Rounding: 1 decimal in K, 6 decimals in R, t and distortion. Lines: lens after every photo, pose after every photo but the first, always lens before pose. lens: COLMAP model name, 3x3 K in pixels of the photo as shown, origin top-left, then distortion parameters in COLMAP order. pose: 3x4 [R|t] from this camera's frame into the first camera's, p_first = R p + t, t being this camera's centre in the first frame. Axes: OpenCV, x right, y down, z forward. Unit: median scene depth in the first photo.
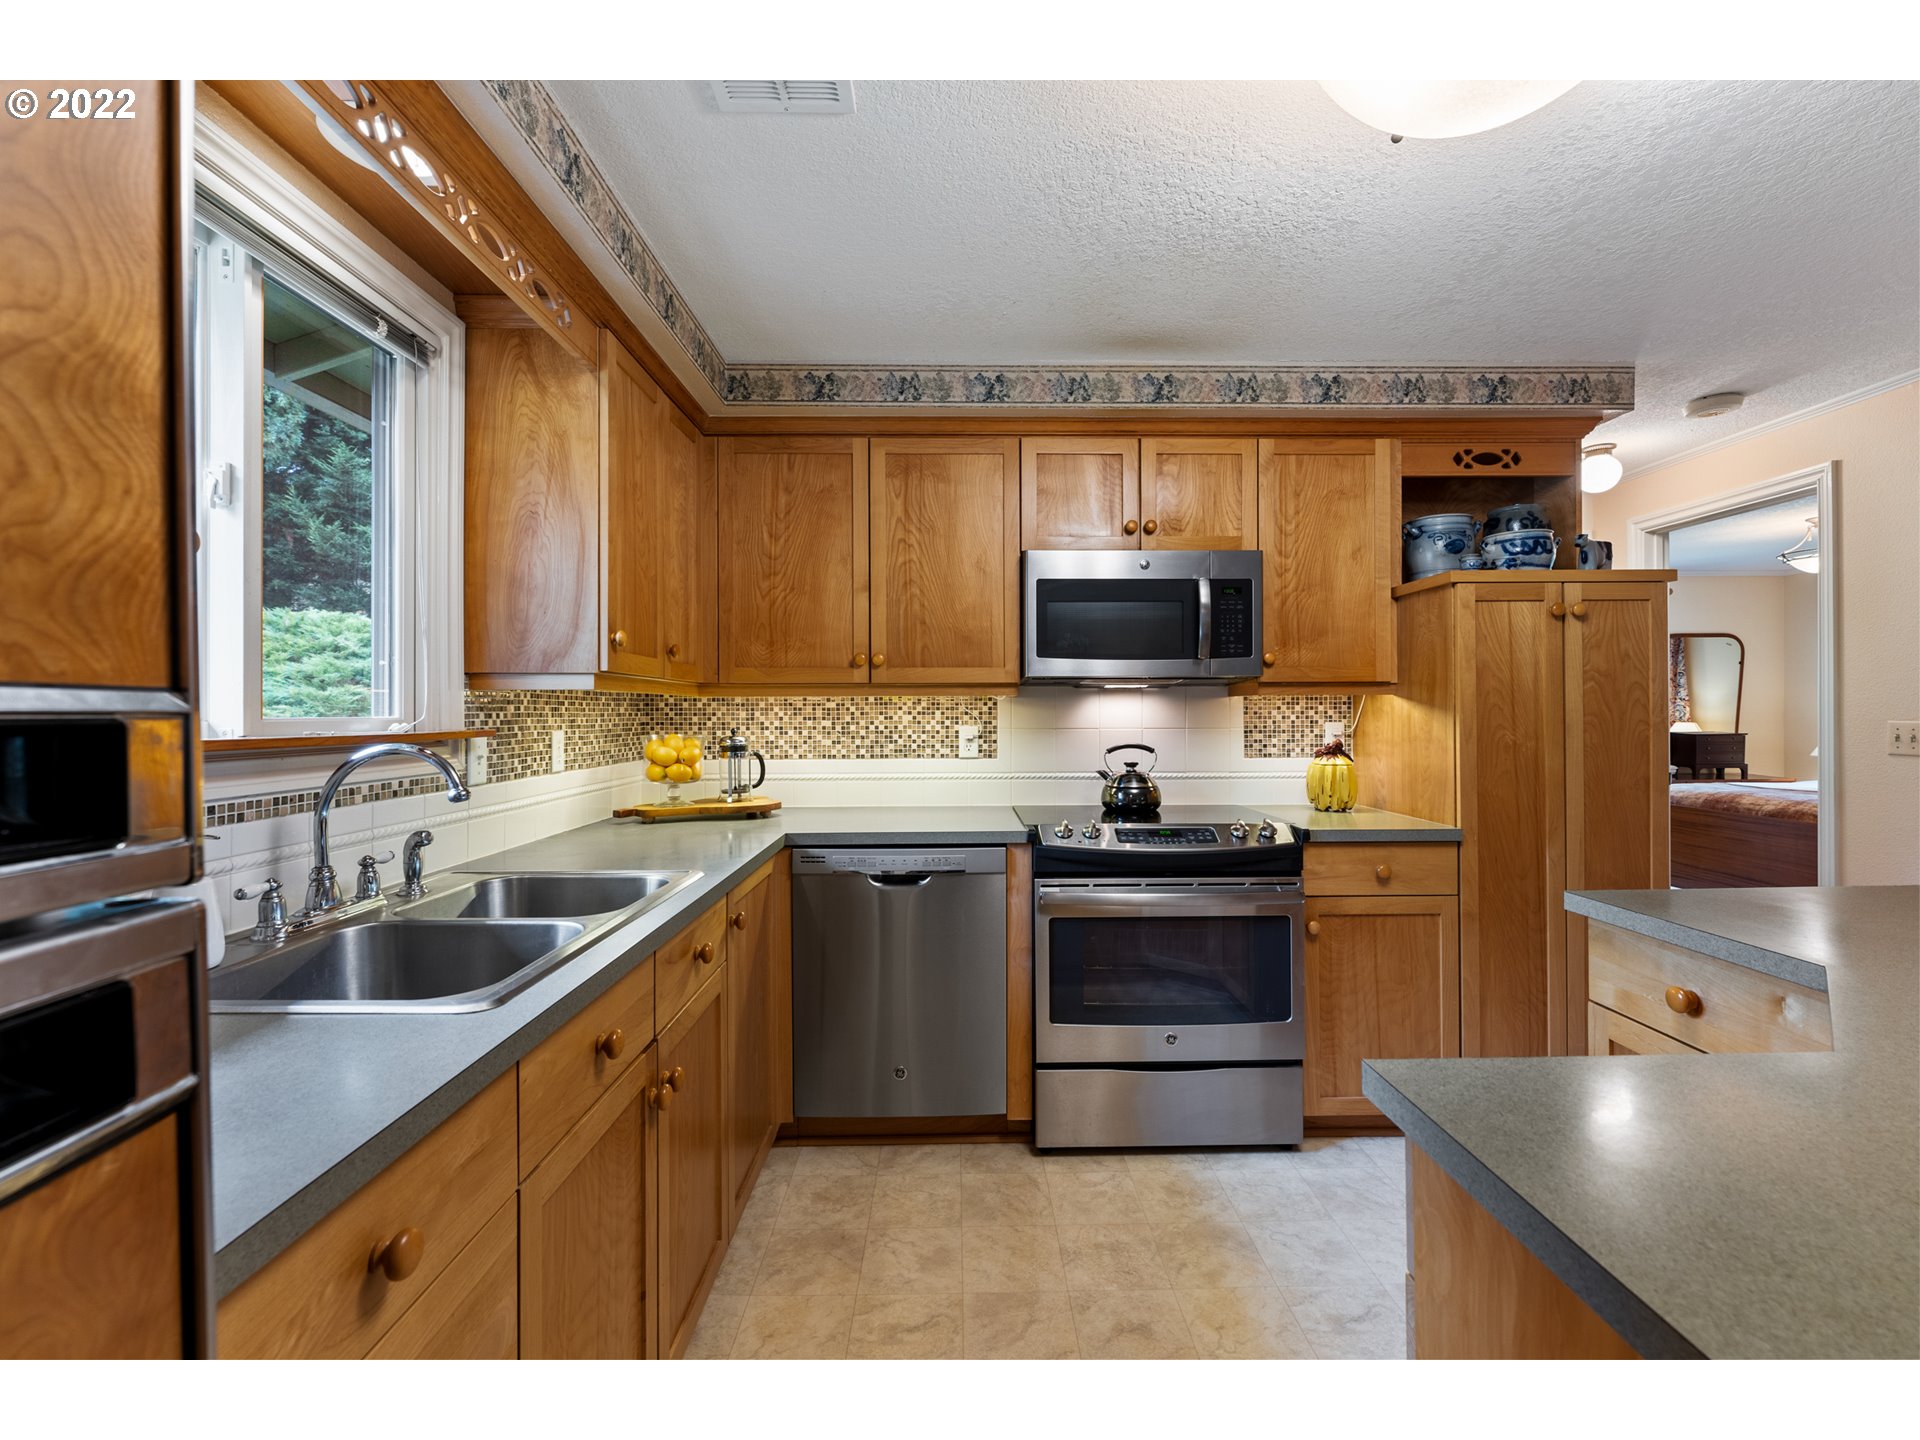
lens RADIAL K [[821.2, 0, 961.4], [0, 821.2, 707.7], [0, 0, 1]] dist [0.000033, 0.000021]
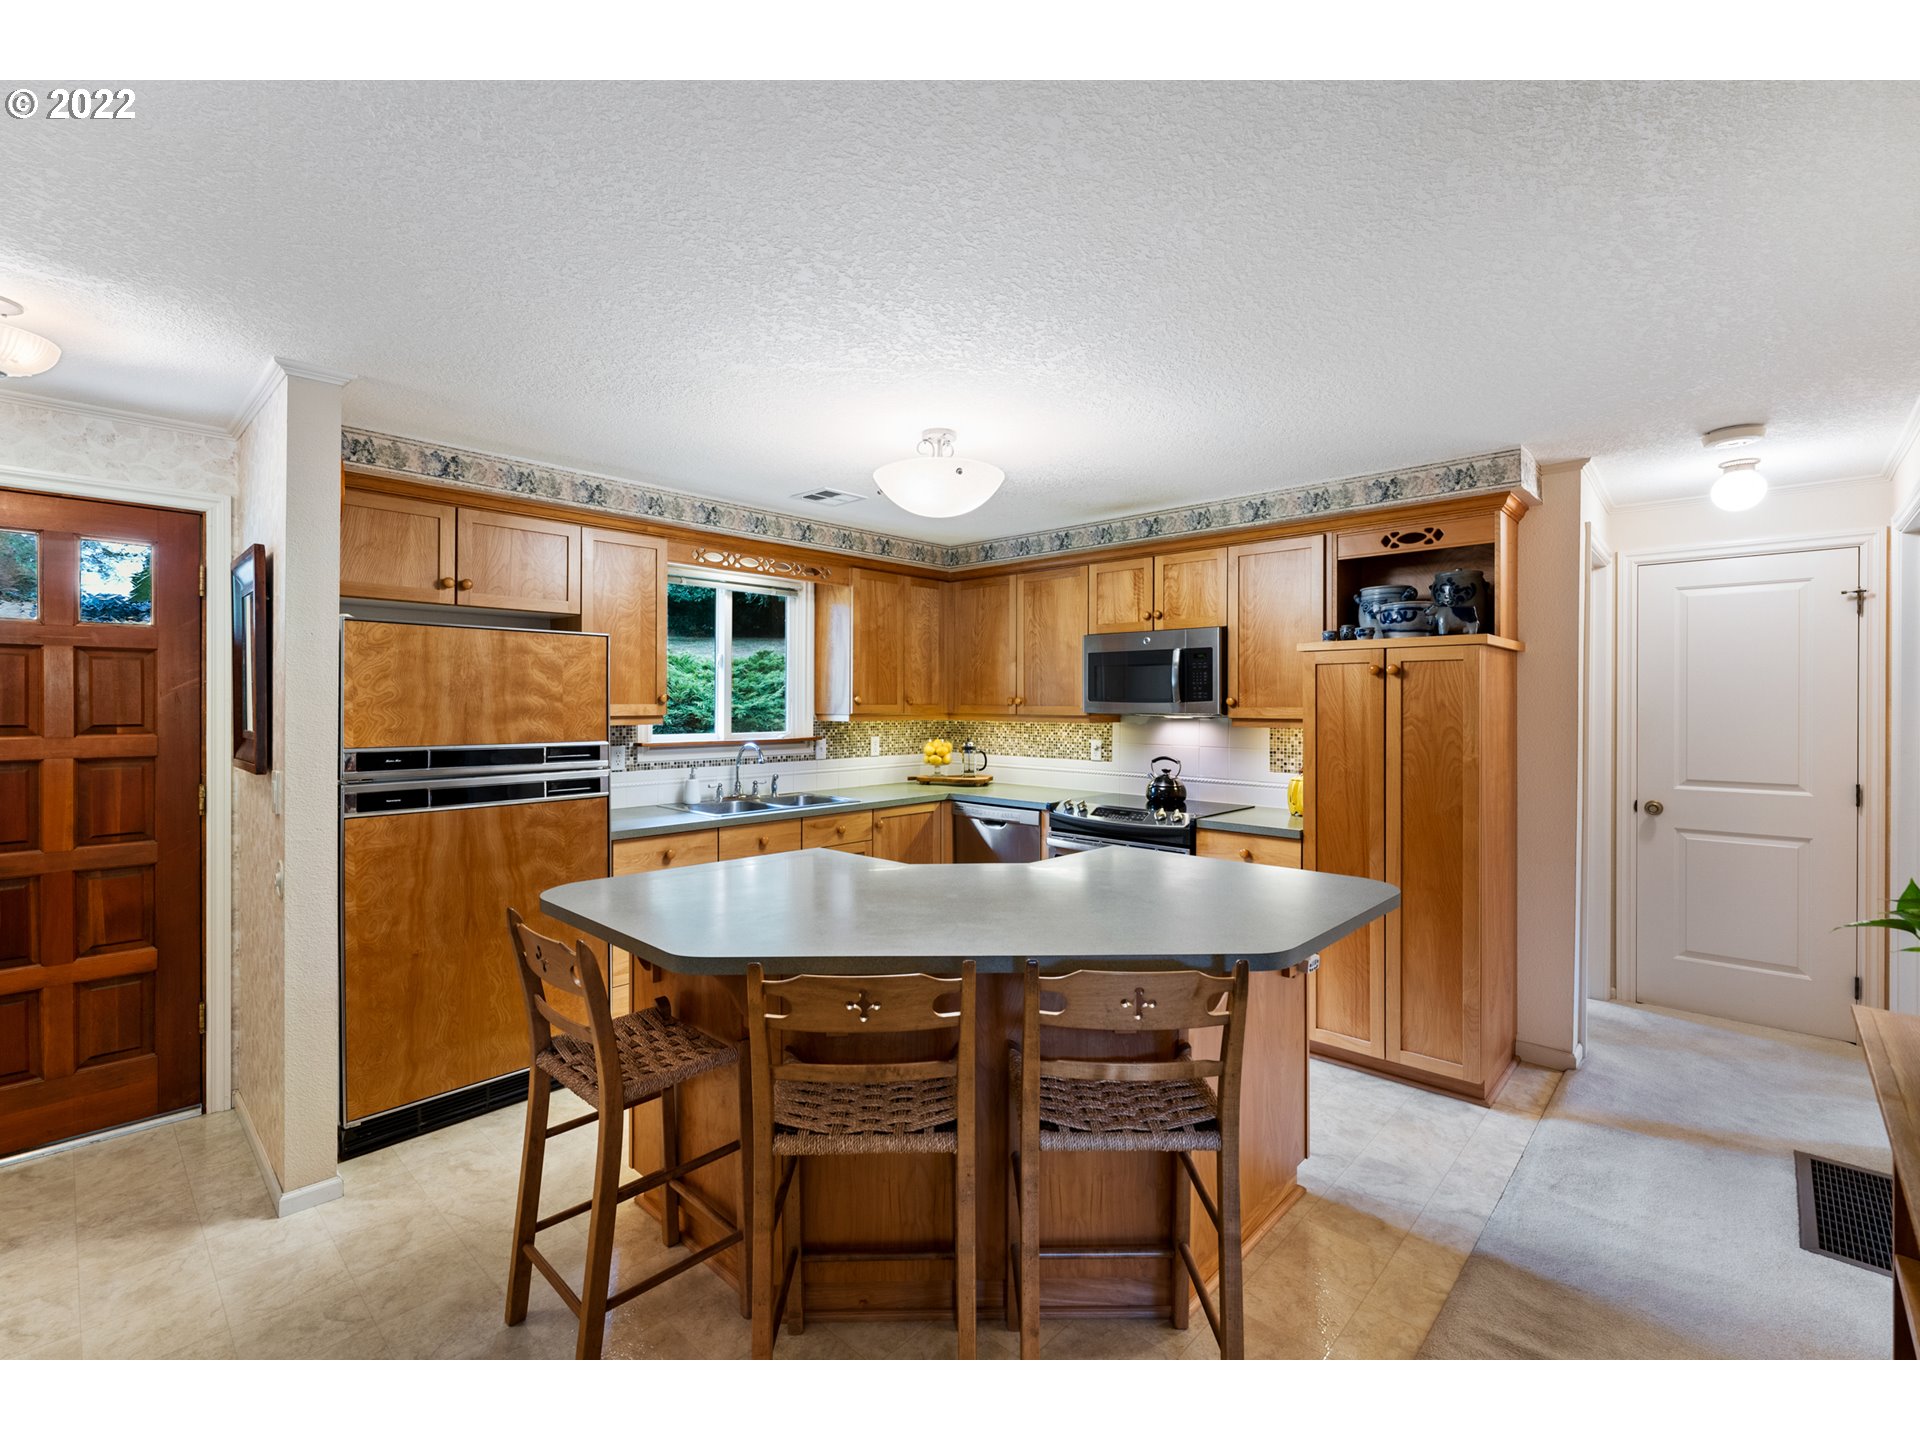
lens RADIAL K [[847.9, 0, 975.7], [0, 847.9, 691.6], [0, 0, 1]] dist [-0.001850, -0.000196]
pose [[0.723302, -0.001726, -0.690530, 1.083851], [-0.001565, 0.999990, -0.004139, -0.071516], [0.690530, 0.004075, 0.723292, -0.371265]]
